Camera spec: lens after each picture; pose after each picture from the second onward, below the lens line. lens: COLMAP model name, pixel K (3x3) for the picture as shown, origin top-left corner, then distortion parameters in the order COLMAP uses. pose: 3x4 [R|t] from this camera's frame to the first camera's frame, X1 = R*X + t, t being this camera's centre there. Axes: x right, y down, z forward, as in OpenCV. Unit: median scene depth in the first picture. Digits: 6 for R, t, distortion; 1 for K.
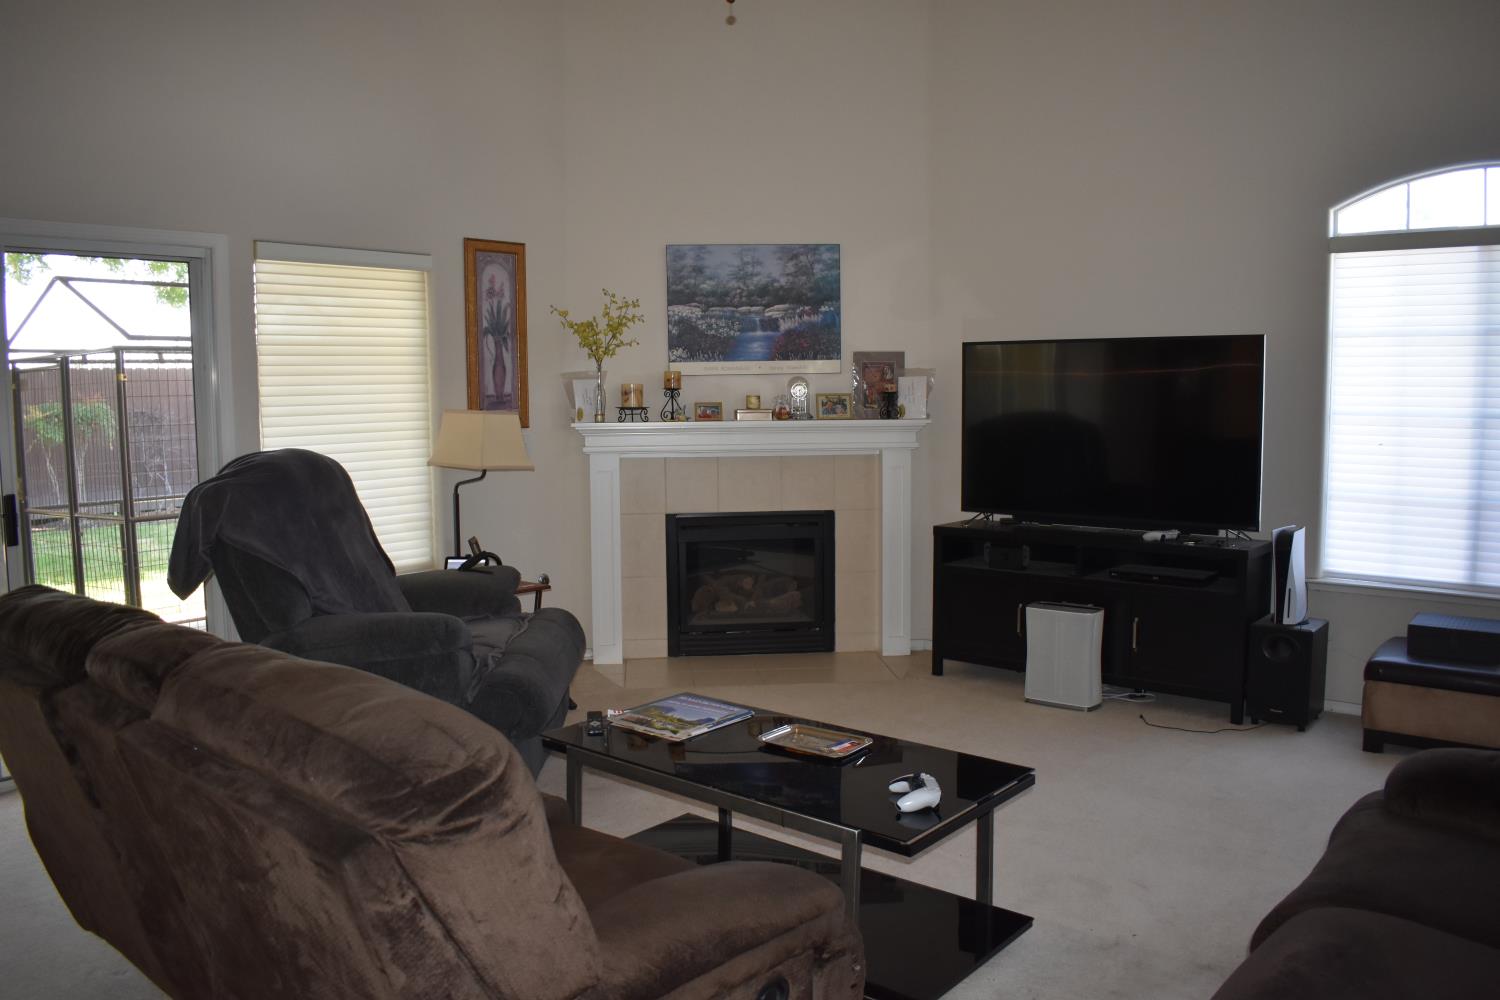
lens RADIAL K [[1194.1, 0, 759.0], [0, 1194.1, 500.0], [0, 0, 1]] dist [-0.066486, -0.004343]
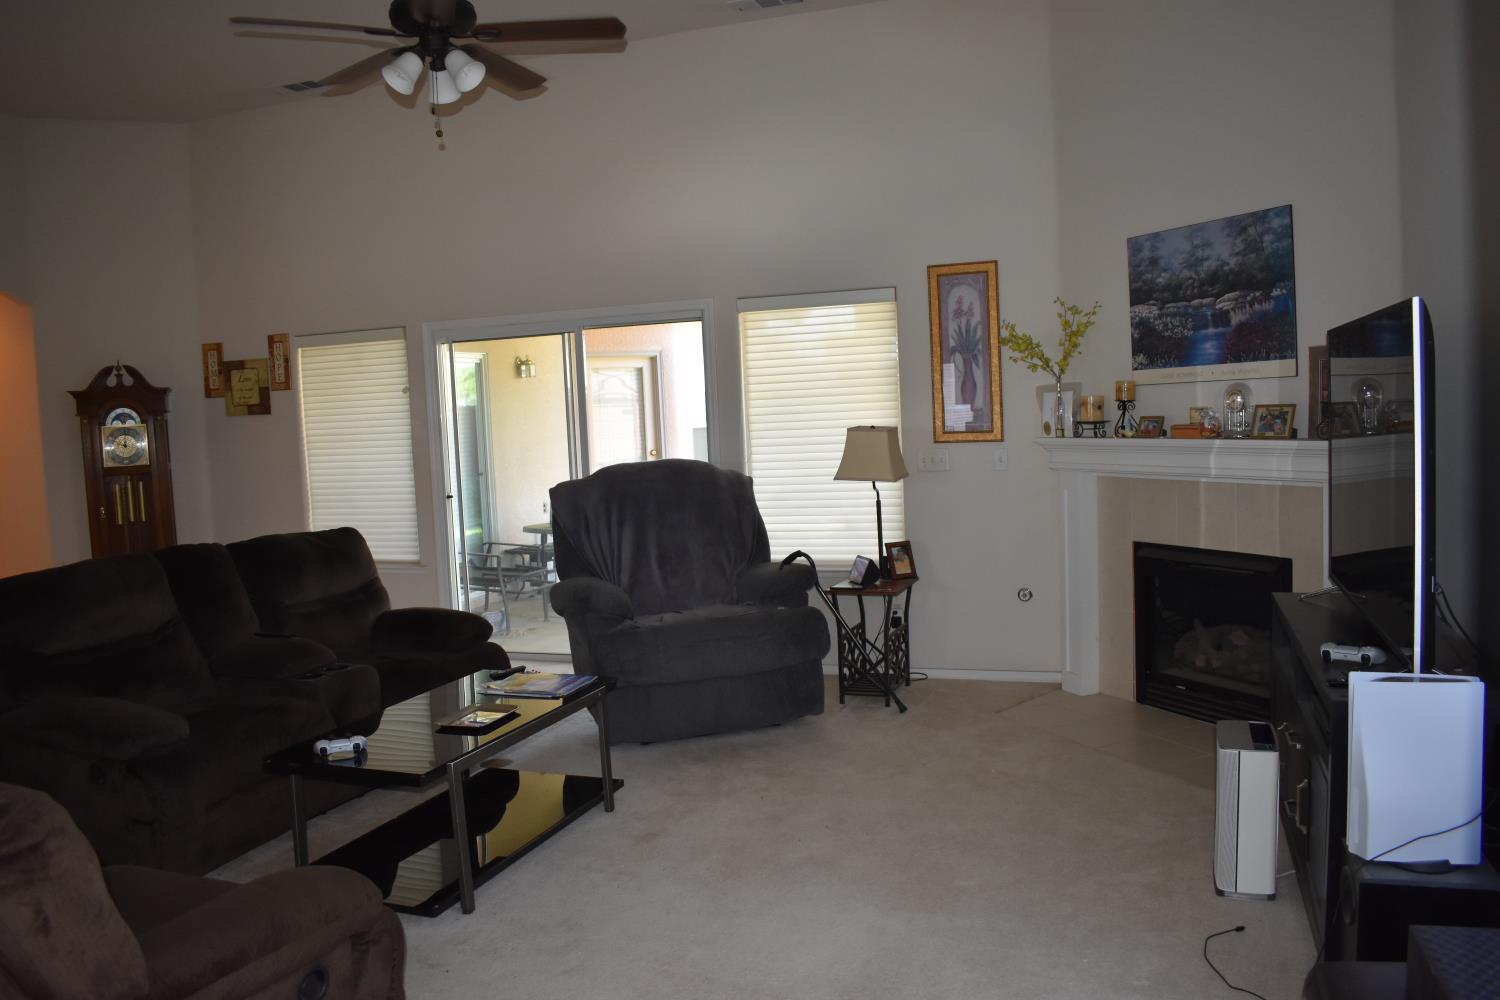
lens RADIAL K [[1194.1, 0, 759.0], [0, 1194.1, 500.0], [0, 0, 1]] dist [-0.066486, -0.004343]
pose [[0.343257, 0.065716, -0.936940, 0.659130], [-0.053307, 0.997304, 0.050420, -0.049320], [0.937728, 0.032638, 0.345835, 0.440469]]
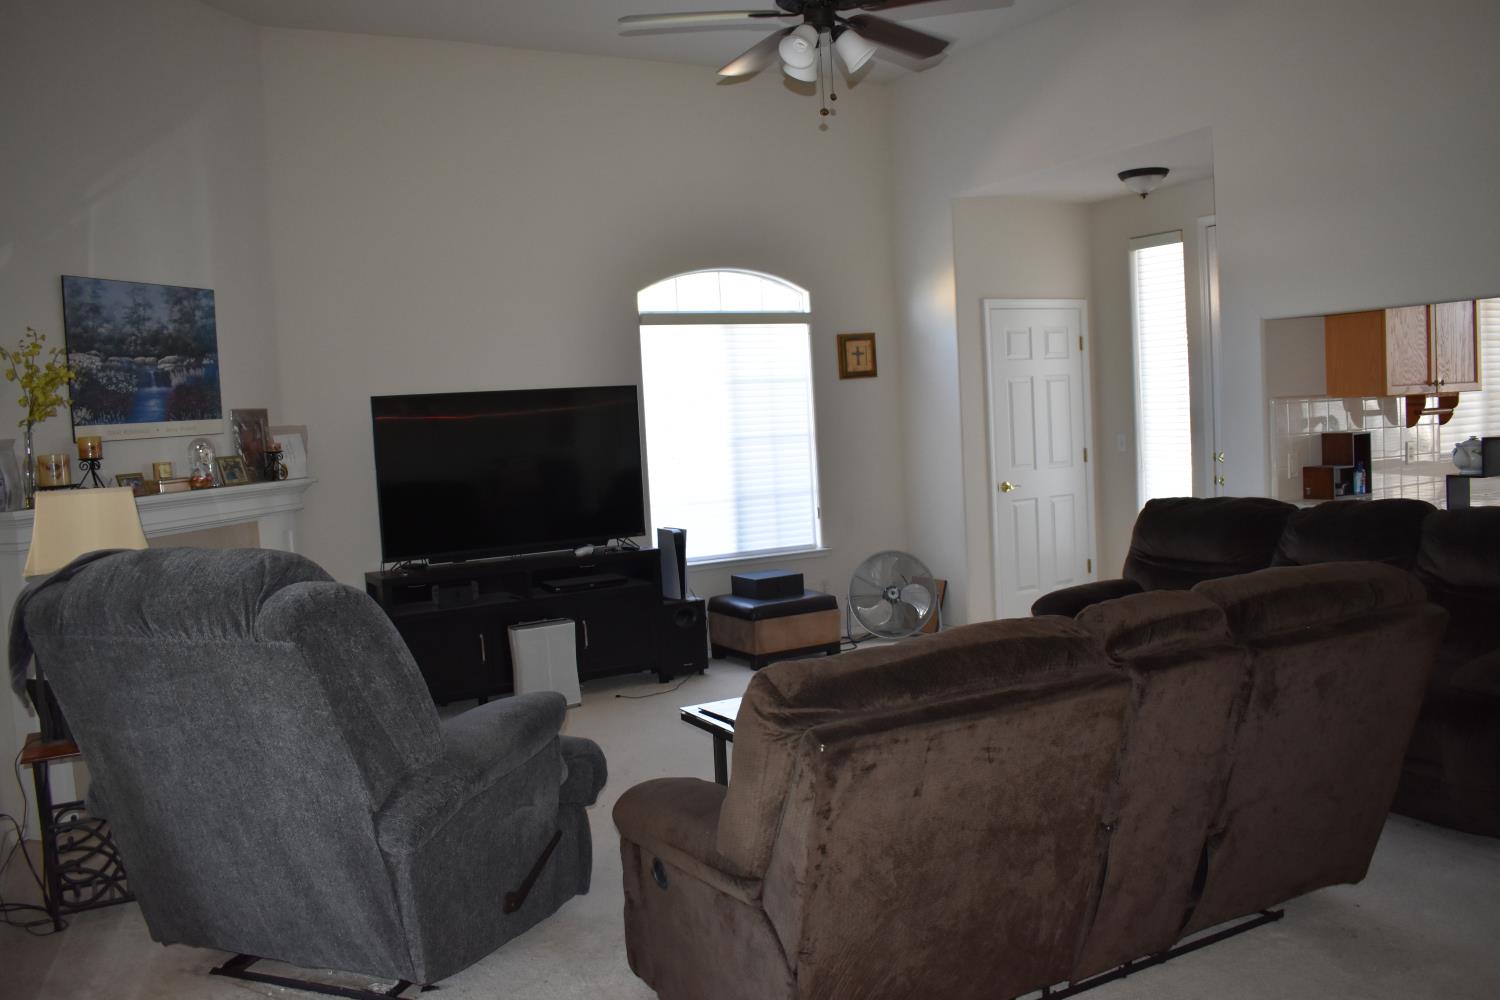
lens RADIAL K [[1218.7, 0, 750.0], [0, 1218.7, 500.0], [0, 0, 1]] dist [-0.077425, -0.001502]
pose [[0.365334, -0.079106, 0.927509, -0.633897], [0.143206, 0.989298, 0.027969, -0.026708], [-0.919795, 0.122607, 0.372753, 0.315921]]
